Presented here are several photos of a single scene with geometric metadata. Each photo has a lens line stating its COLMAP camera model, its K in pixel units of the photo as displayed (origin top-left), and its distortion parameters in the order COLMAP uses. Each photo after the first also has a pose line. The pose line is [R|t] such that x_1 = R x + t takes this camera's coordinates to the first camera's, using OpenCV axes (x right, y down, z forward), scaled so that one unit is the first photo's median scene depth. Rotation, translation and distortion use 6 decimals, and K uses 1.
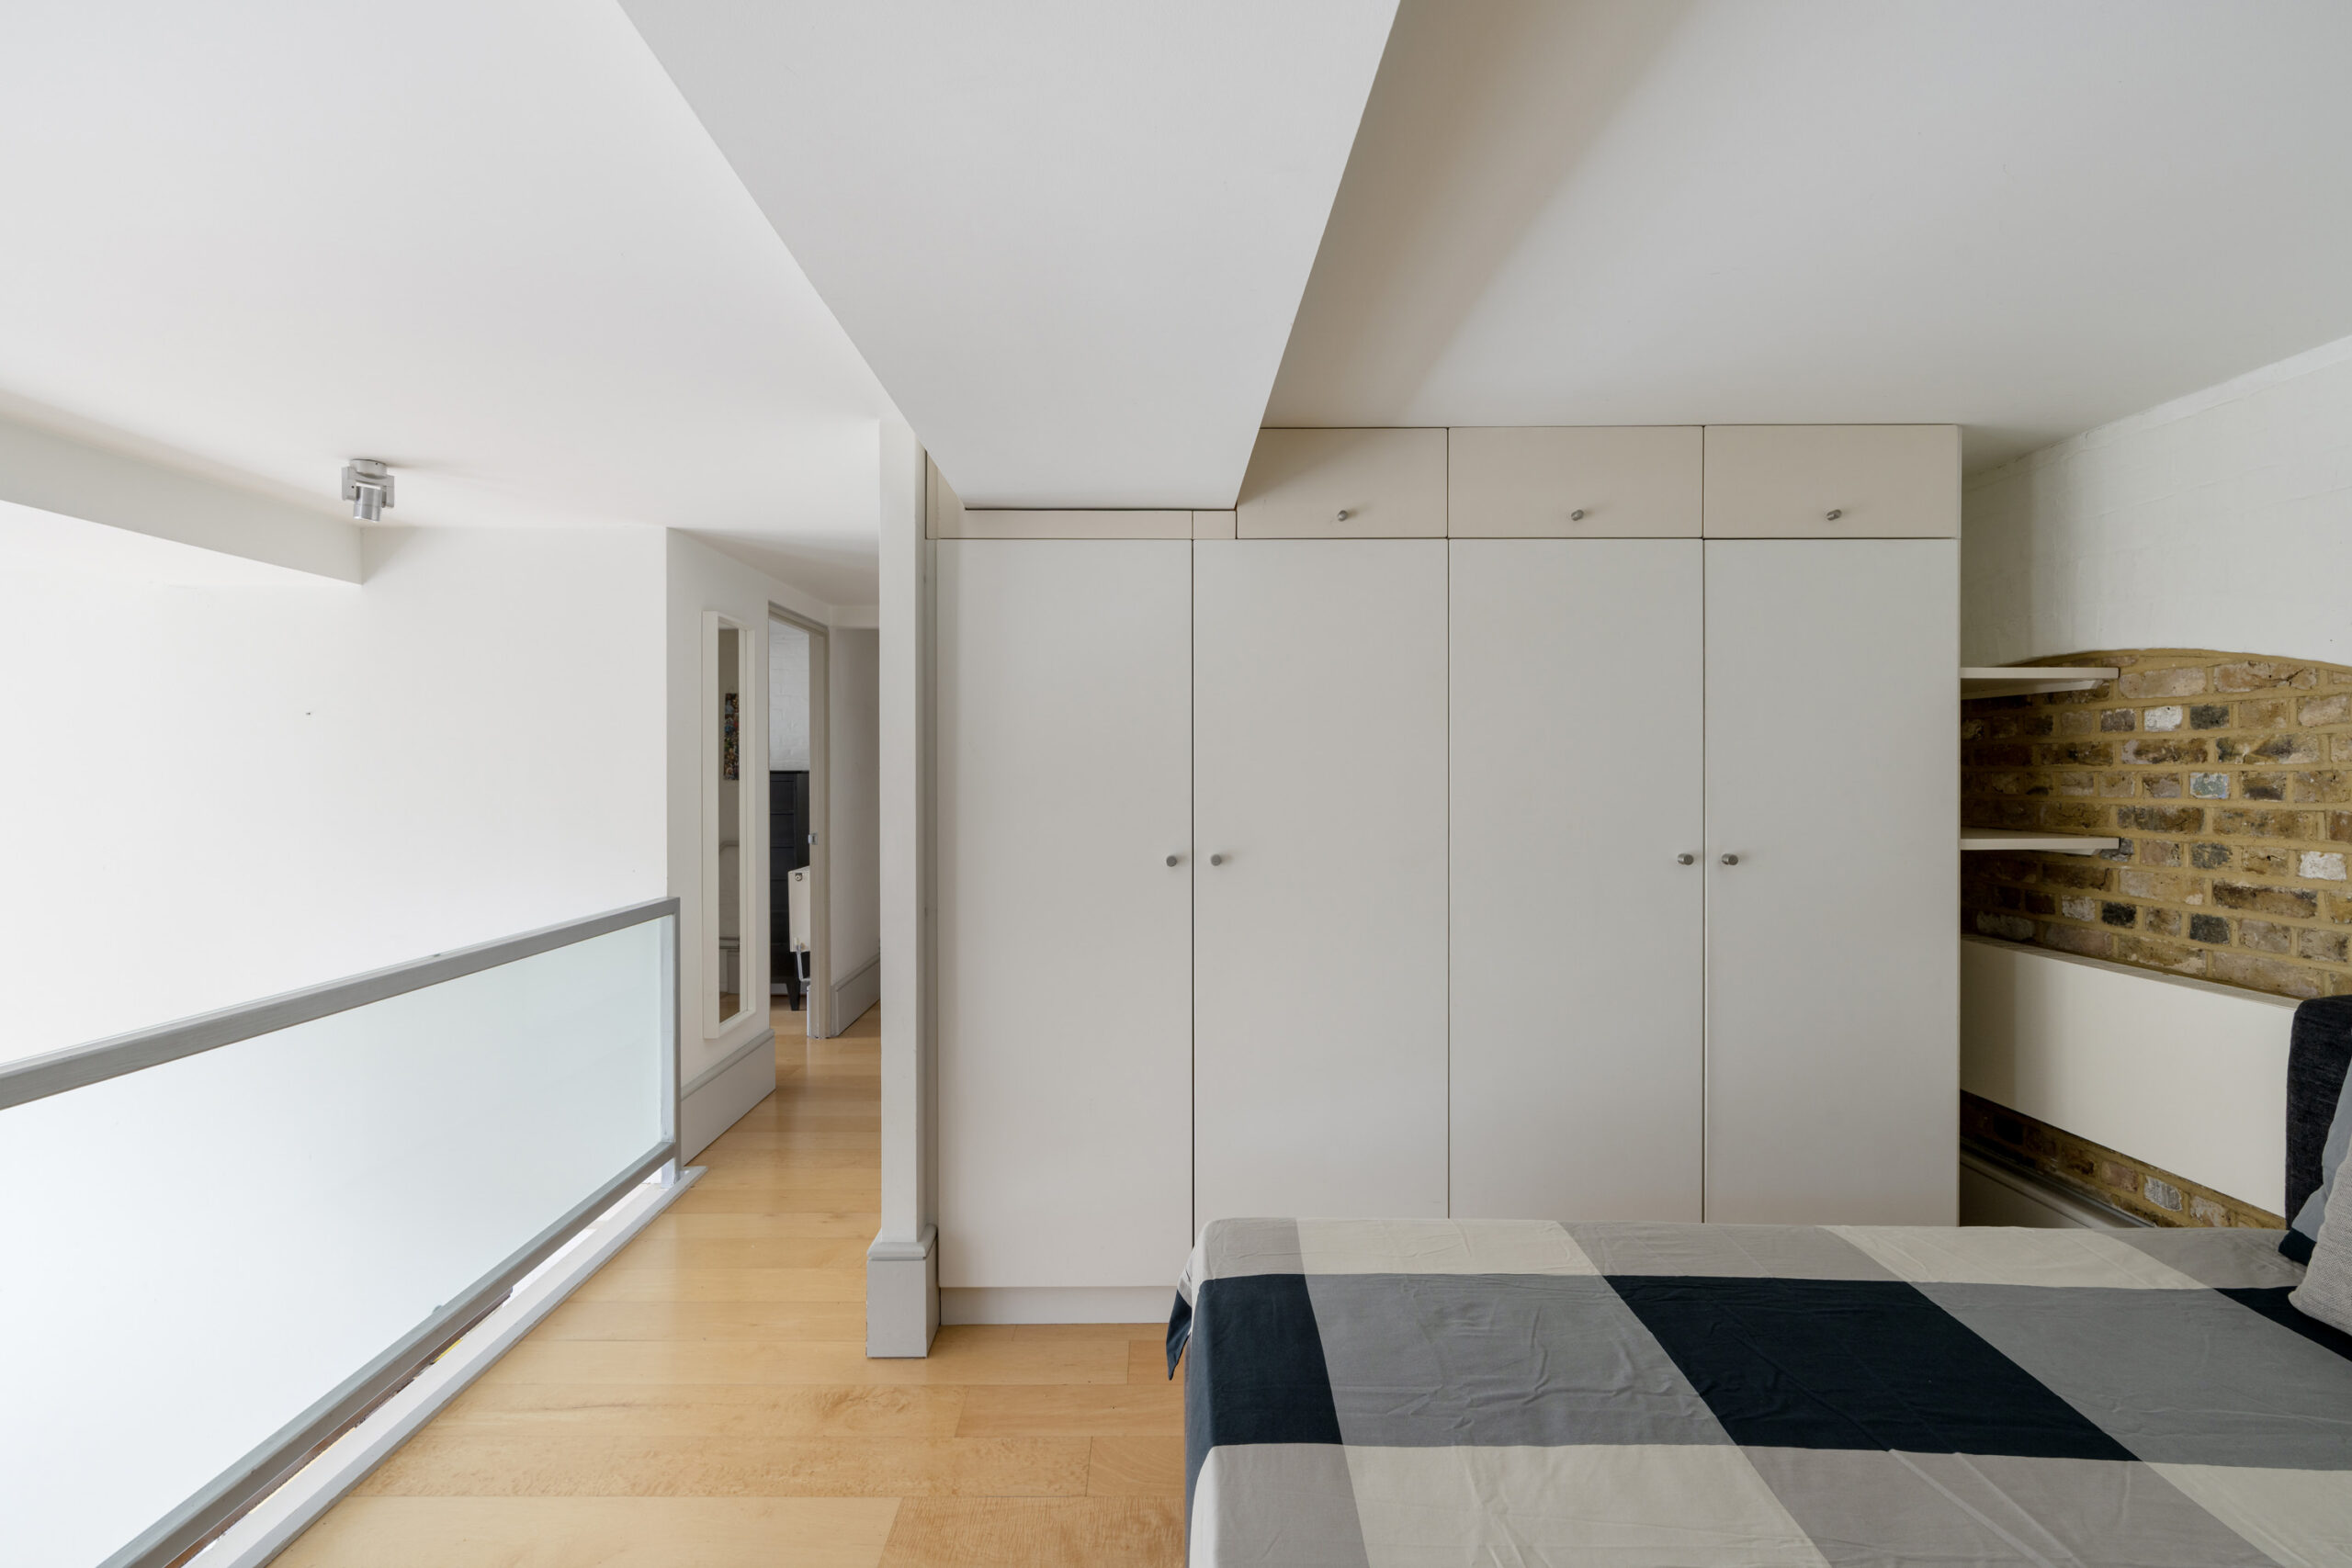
lens RADIAL K [[1163.8, 0, 1172.7], [0, 1163.8, 788.6], [0, 0, 1]] dist [0.001967, 0.000828]
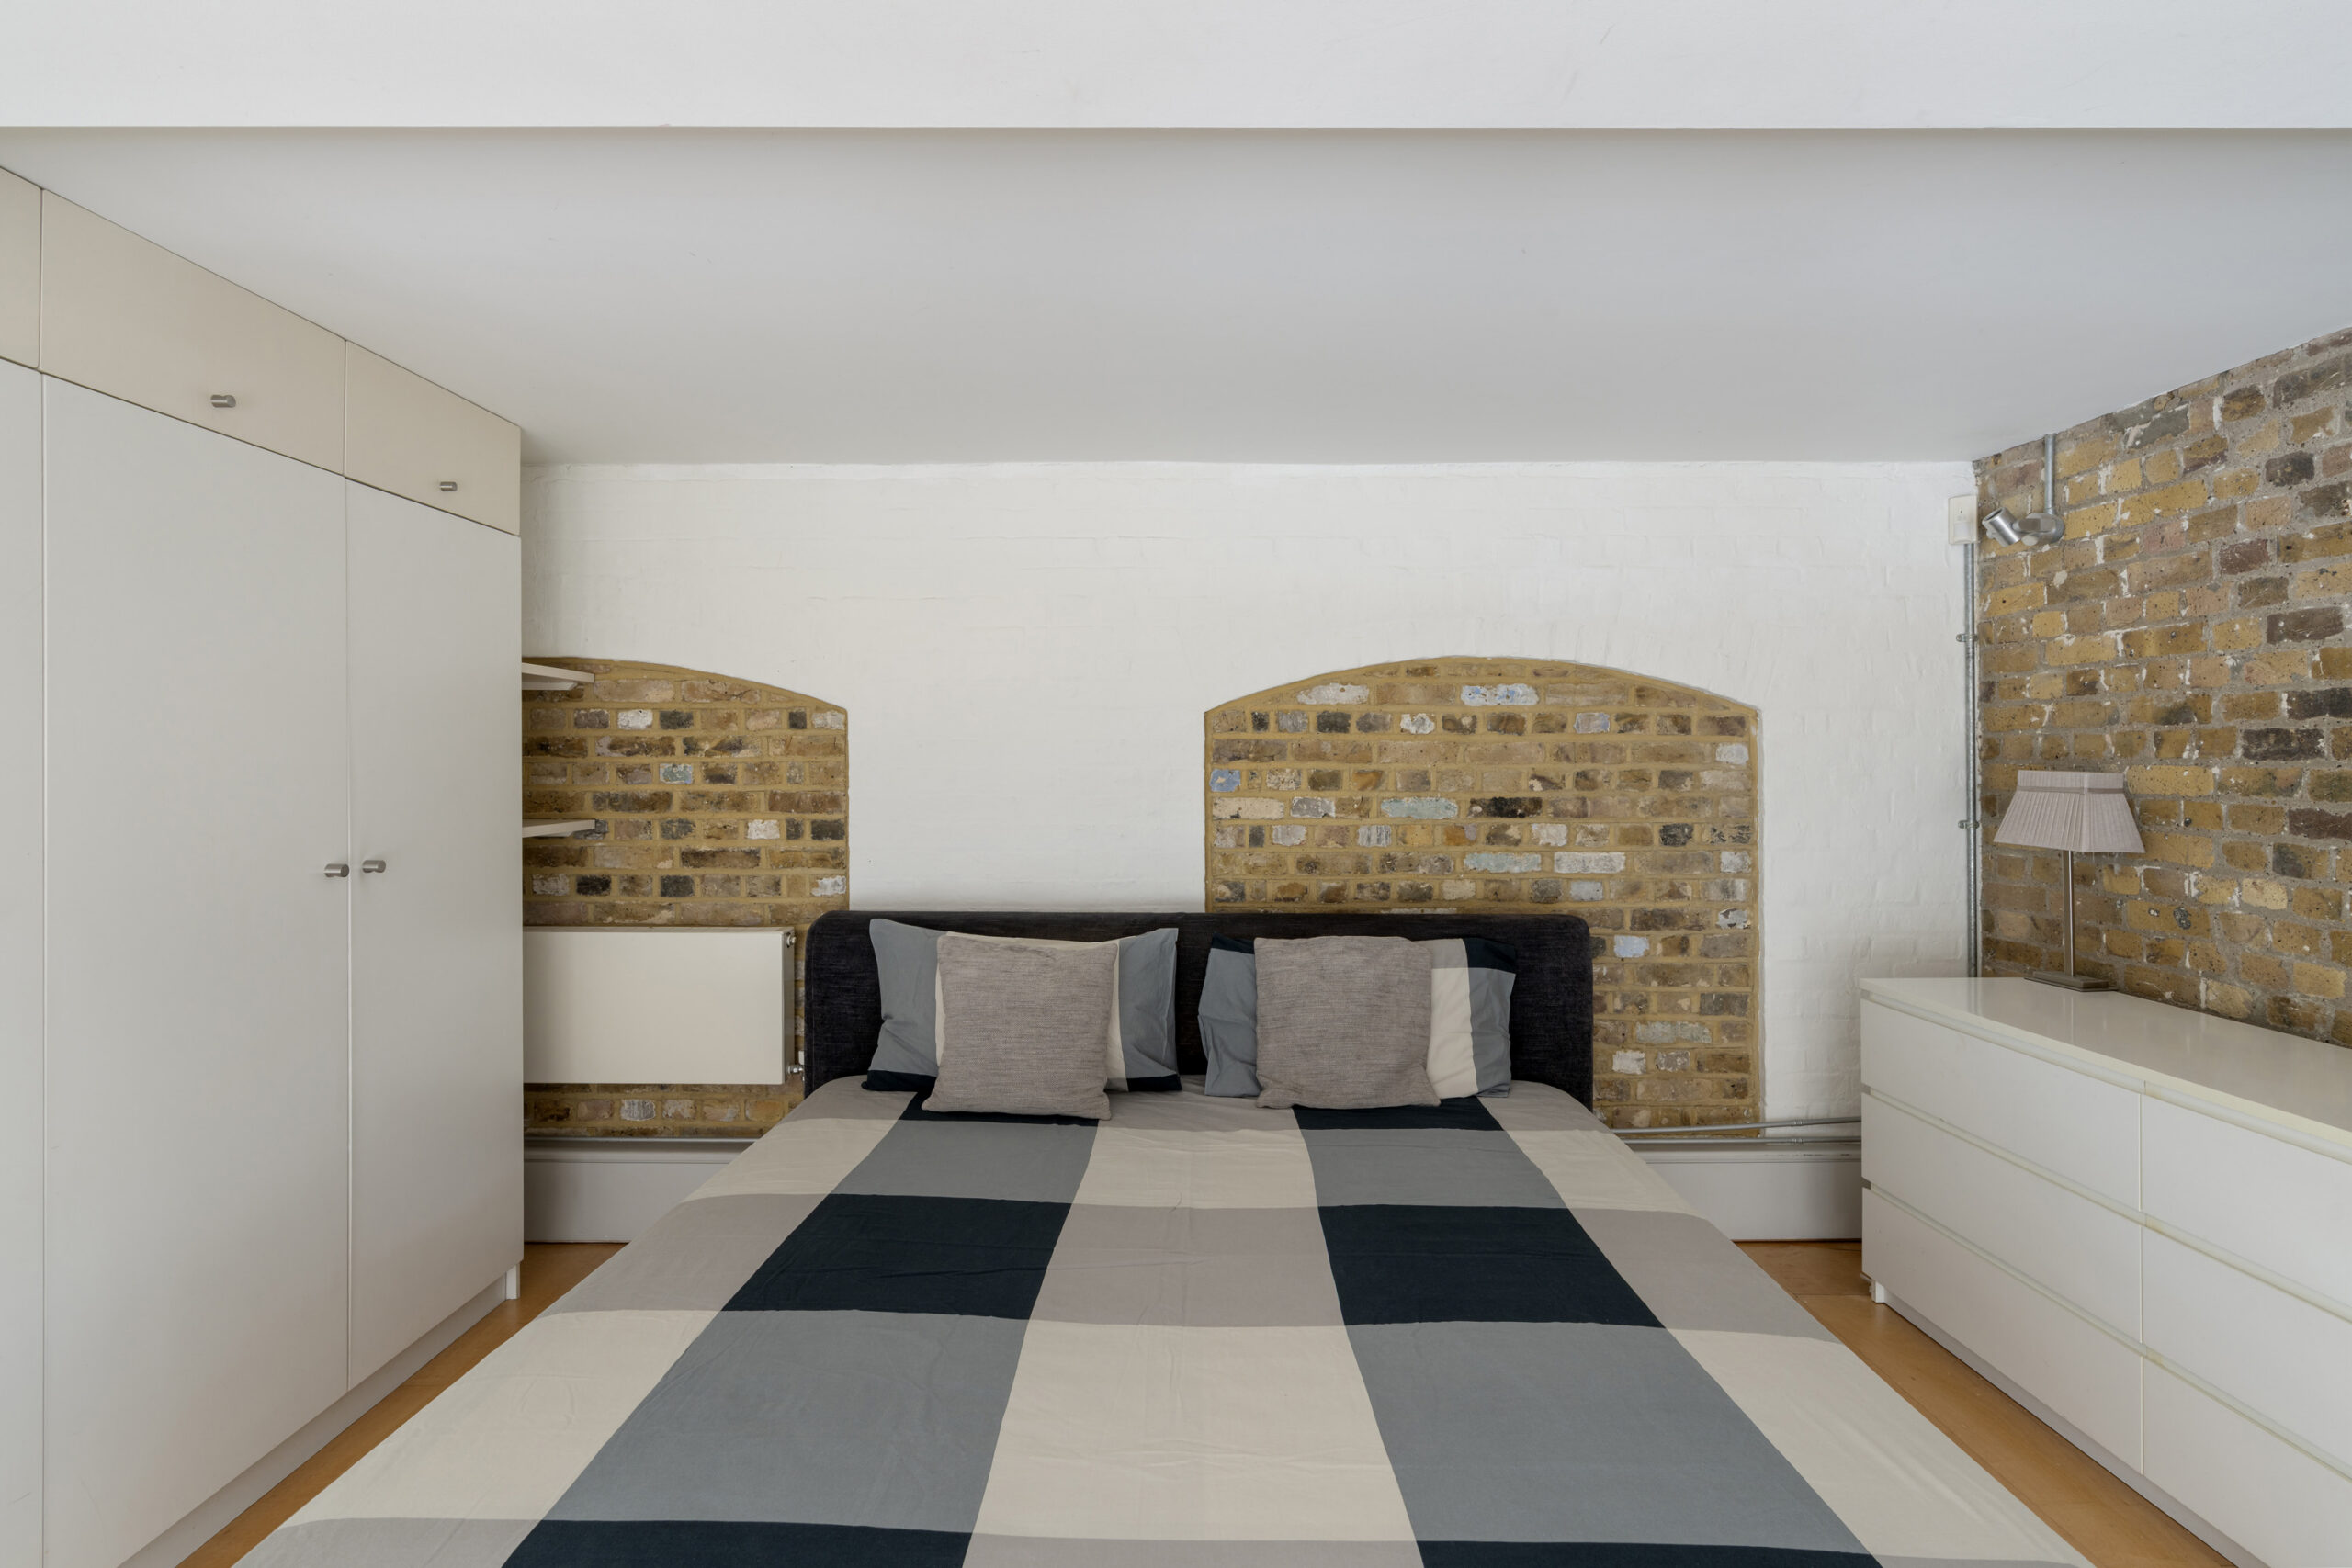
lens RADIAL K [[1171.9, 0, 1177.9], [0, 1171.9, 764.6], [0, 0, 1]] dist [0.000804, 0.000183]
pose [[0.006529, 0.000275, 0.999979, -0.383930], [0.014281, 0.999898, -0.000369, -0.004271], [-0.999877, 0.014283, 0.006525, 0.436964]]
